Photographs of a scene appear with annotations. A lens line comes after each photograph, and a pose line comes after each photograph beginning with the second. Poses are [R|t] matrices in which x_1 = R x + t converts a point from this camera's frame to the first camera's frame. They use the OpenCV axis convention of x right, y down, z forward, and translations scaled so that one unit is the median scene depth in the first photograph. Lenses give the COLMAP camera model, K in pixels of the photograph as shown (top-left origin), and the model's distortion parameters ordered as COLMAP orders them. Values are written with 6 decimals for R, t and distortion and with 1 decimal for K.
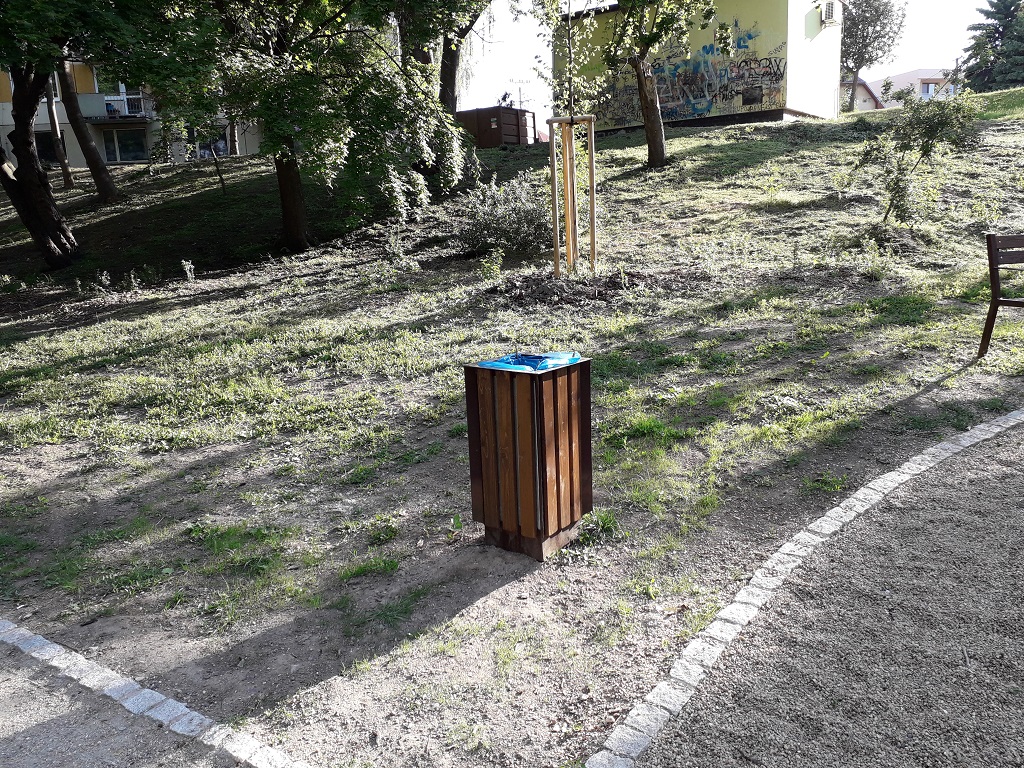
lens RADIAL K [[820.3, 0, 532.0], [0, 820.3, 396.5], [0, 0, 1]] dist [0.068966, -0.118081]
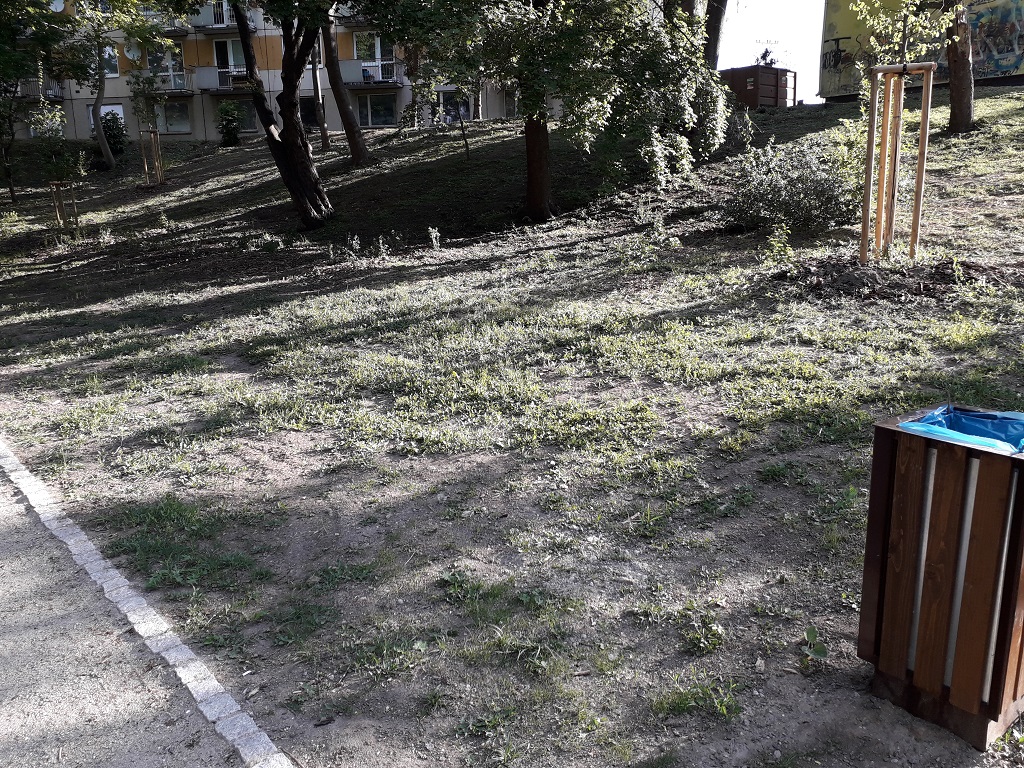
lens RADIAL K [[820.3, 0, 518.5], [0, 820.3, 397.3], [0, 0, 1]] dist [0.068966, -0.118081]
pose [[0.962110, 0.088908, -0.257758, -0.073511], [-0.079294, 0.995720, 0.047480, -0.026215], [0.260876, -0.025242, 0.965042, 0.121755]]
